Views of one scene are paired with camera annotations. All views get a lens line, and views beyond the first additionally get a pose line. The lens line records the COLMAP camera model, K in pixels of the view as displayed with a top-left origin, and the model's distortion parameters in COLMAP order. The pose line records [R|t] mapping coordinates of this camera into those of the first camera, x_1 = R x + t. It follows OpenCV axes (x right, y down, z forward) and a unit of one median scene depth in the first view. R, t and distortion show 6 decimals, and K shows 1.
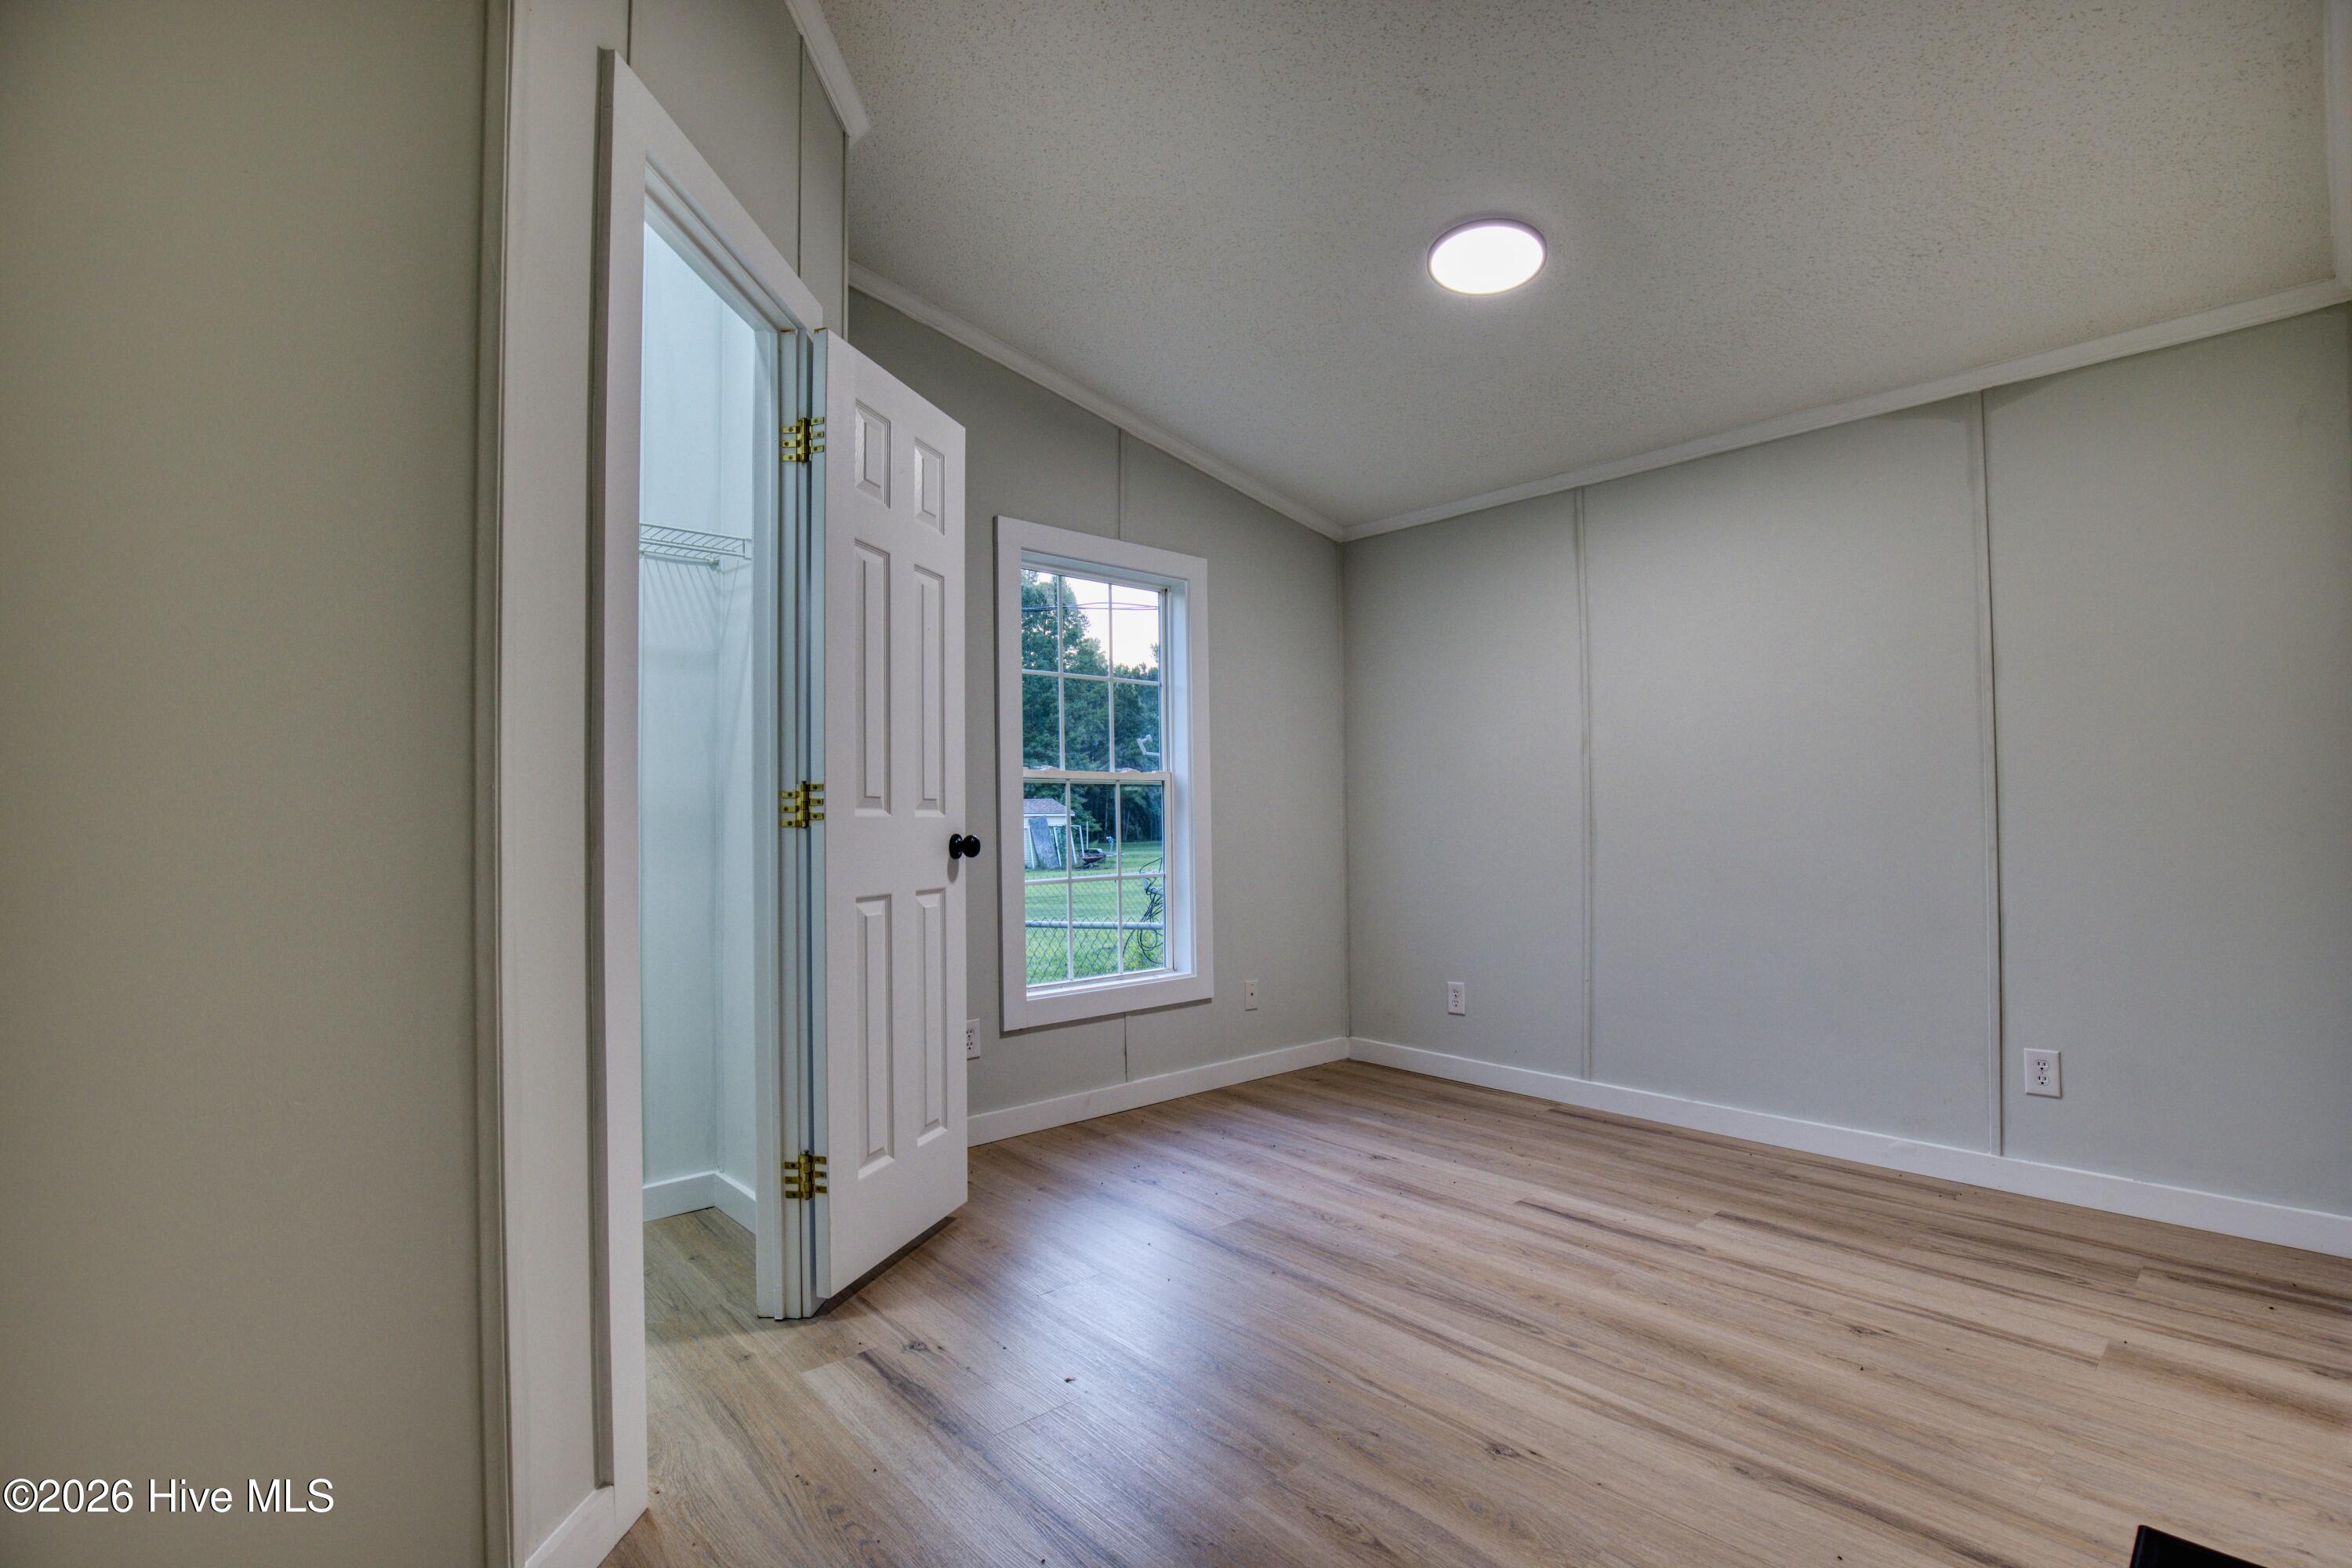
lens RADIAL K [[1077.5, 0, 1187.7], [0, 1077.5, 797.4], [0, 0, 1]] dist [-0.039142, 0.009148]
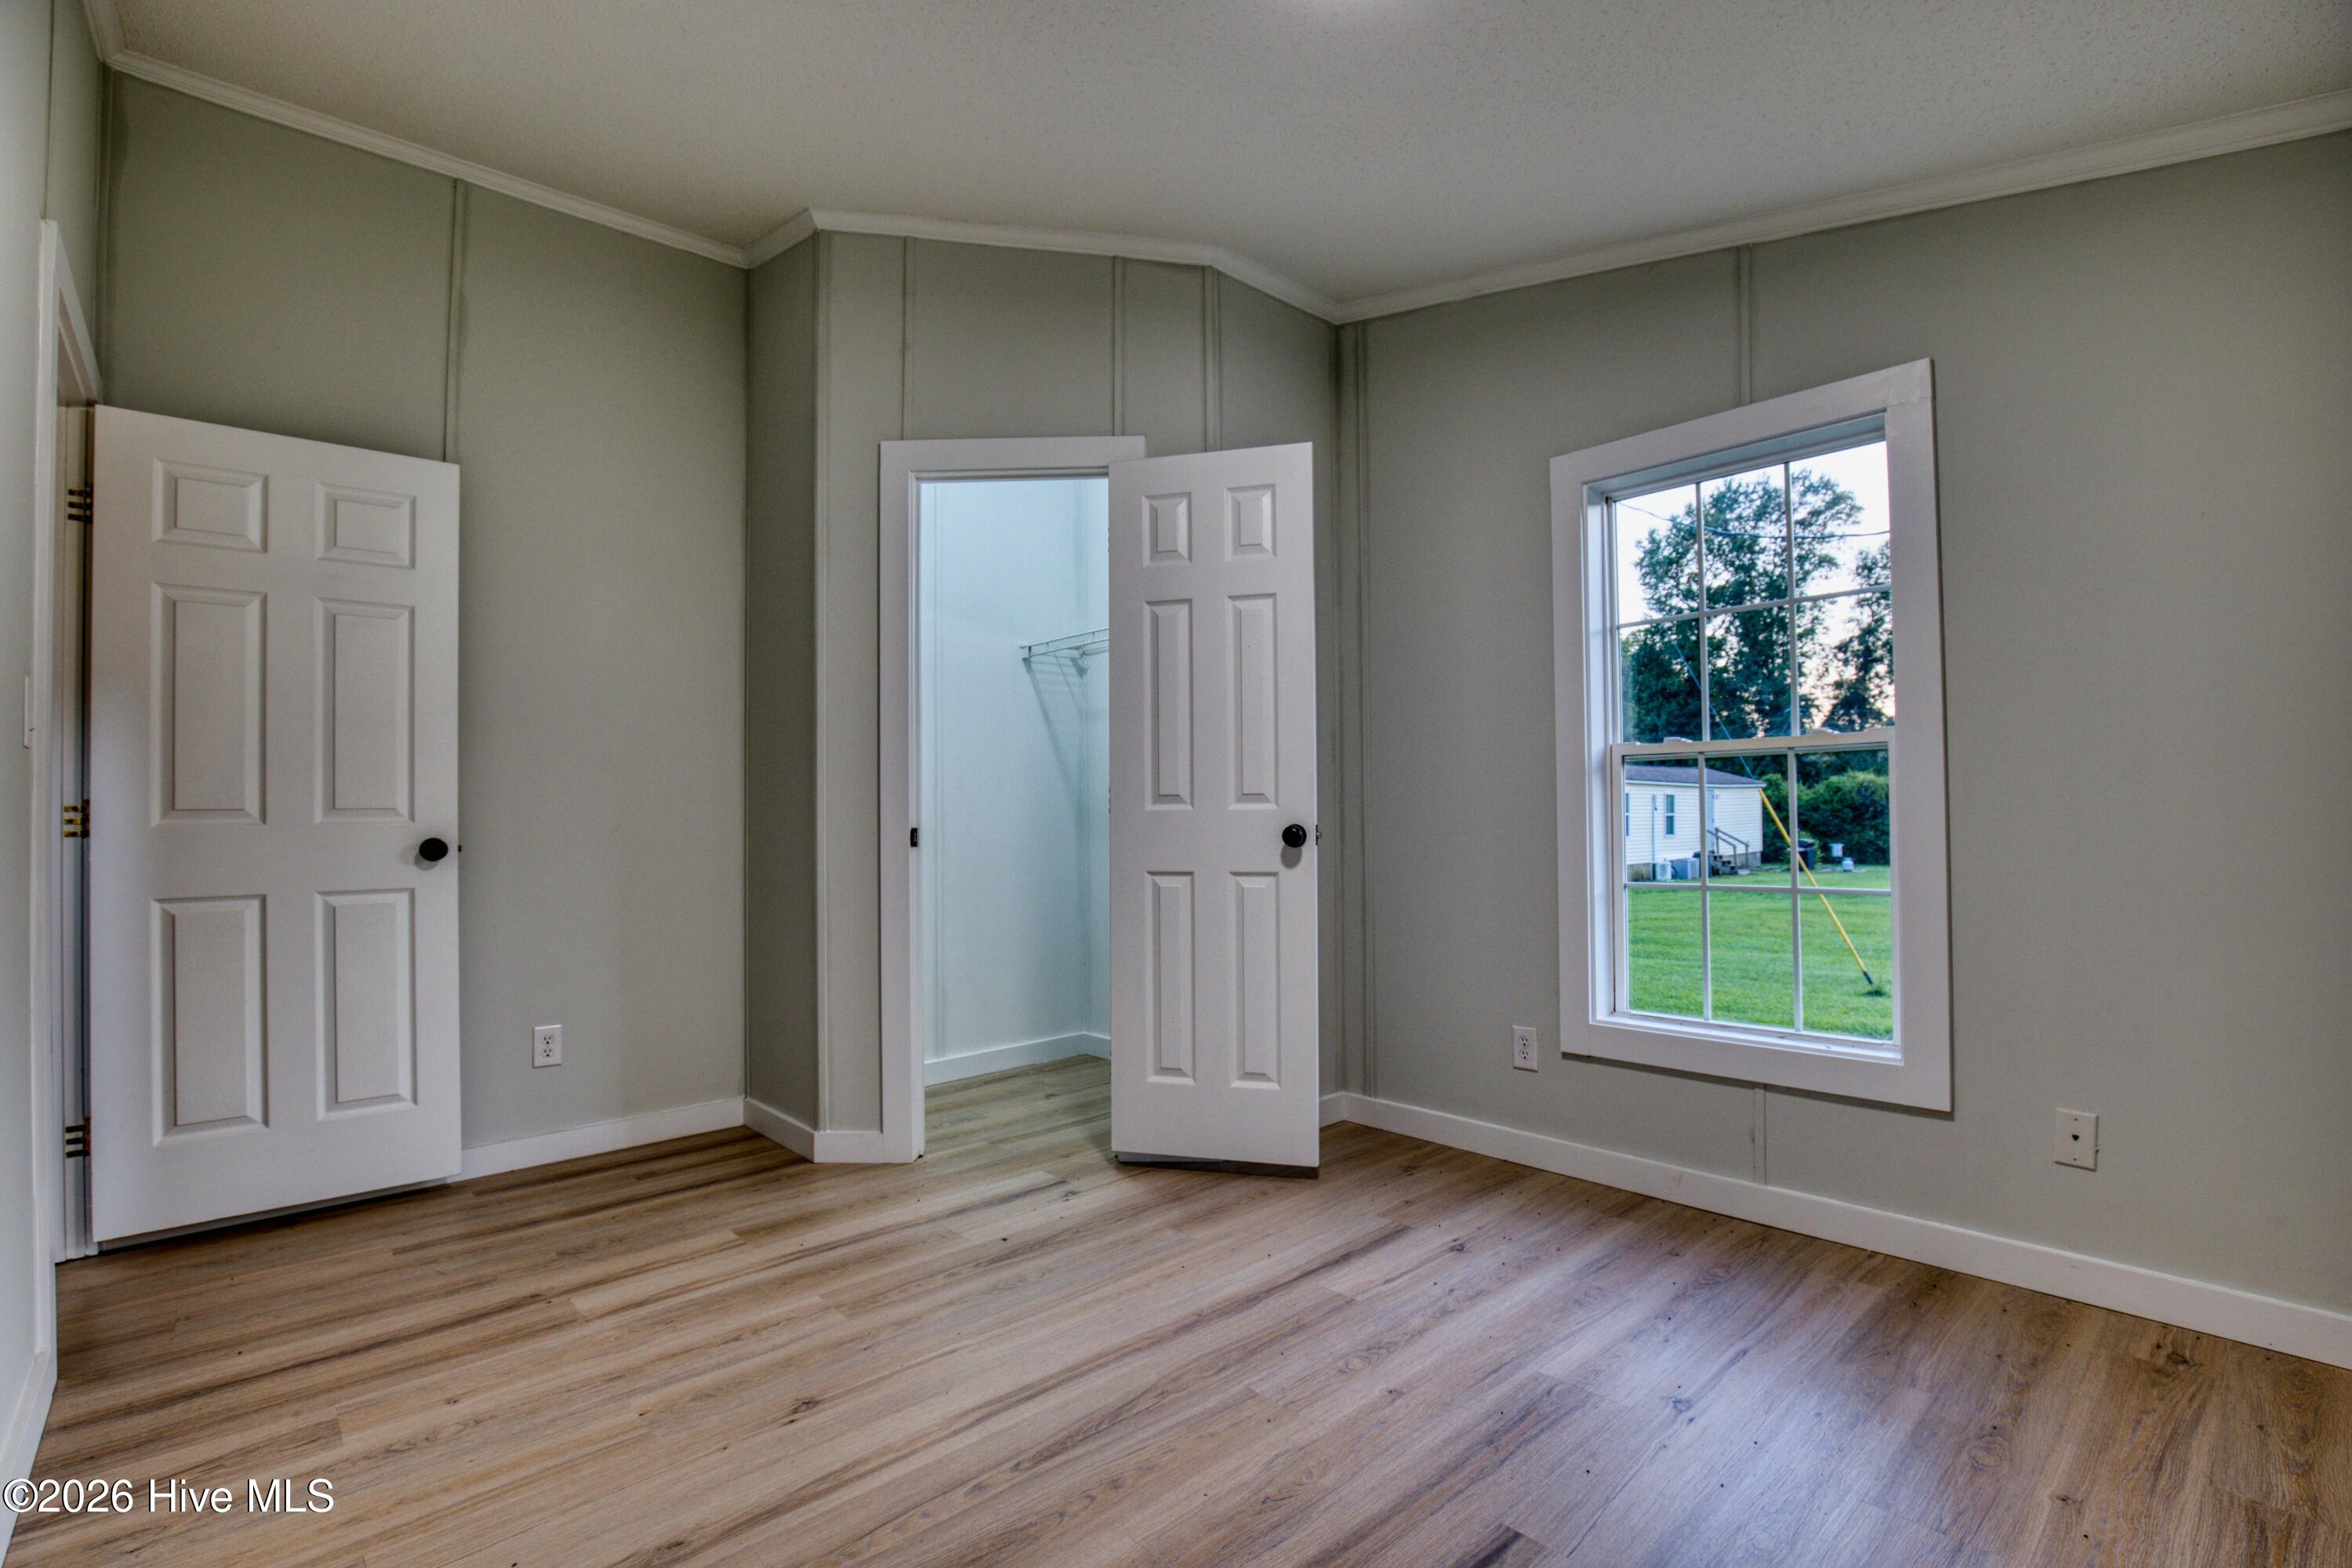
lens RADIAL K [[1077.5, 0, 1187.7], [0, 1077.5, 797.4], [0, 0, 1]] dist [-0.039142, 0.009148]
pose [[0.021023, -0.001049, -0.999778, 0.900620], [0.033516, 0.999438, -0.000344, 0.003777], [0.999217, -0.033502, 0.021047, 0.898407]]
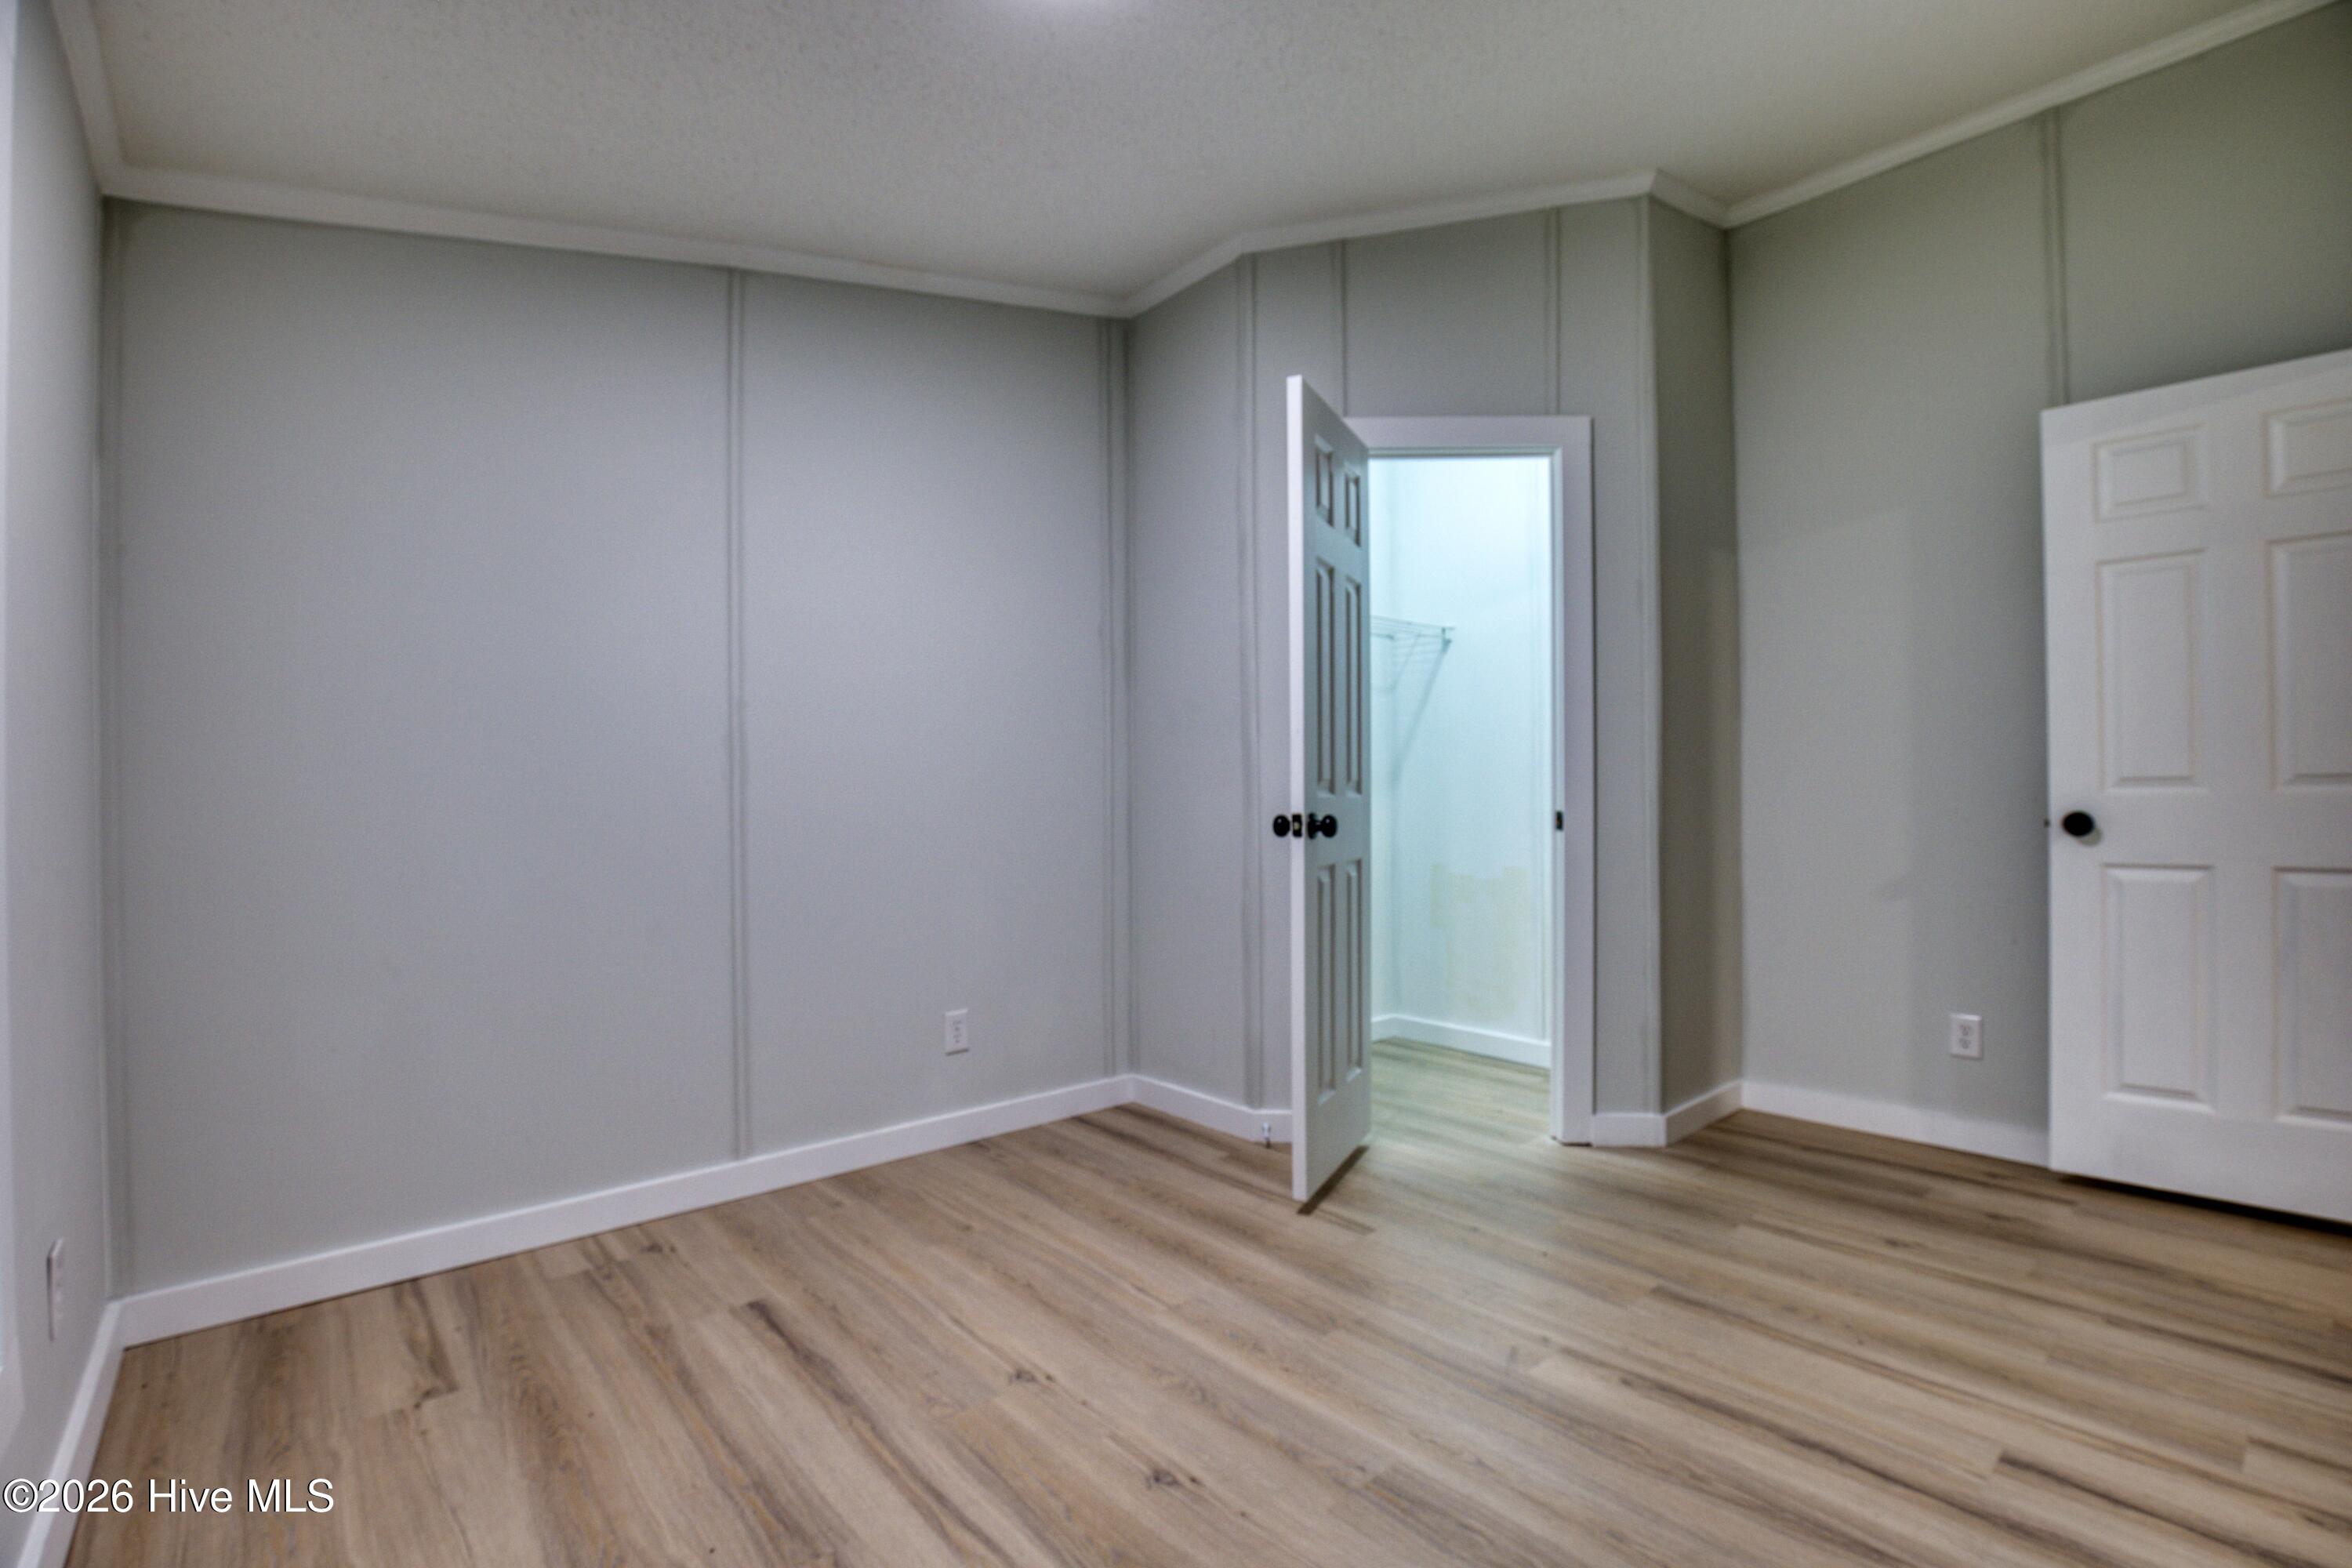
lens RADIAL K [[1065.3, 0, 1186.3], [0, 1065.3, 797.3], [0, 0, 1]] dist [-0.041026, 0.008341]
pose [[0.999965, 0.007559, -0.003617, -1.261837], [-0.007507, 0.999873, 0.014078, 0.000255], [0.003723, -0.014051, 0.999894, -1.039222]]
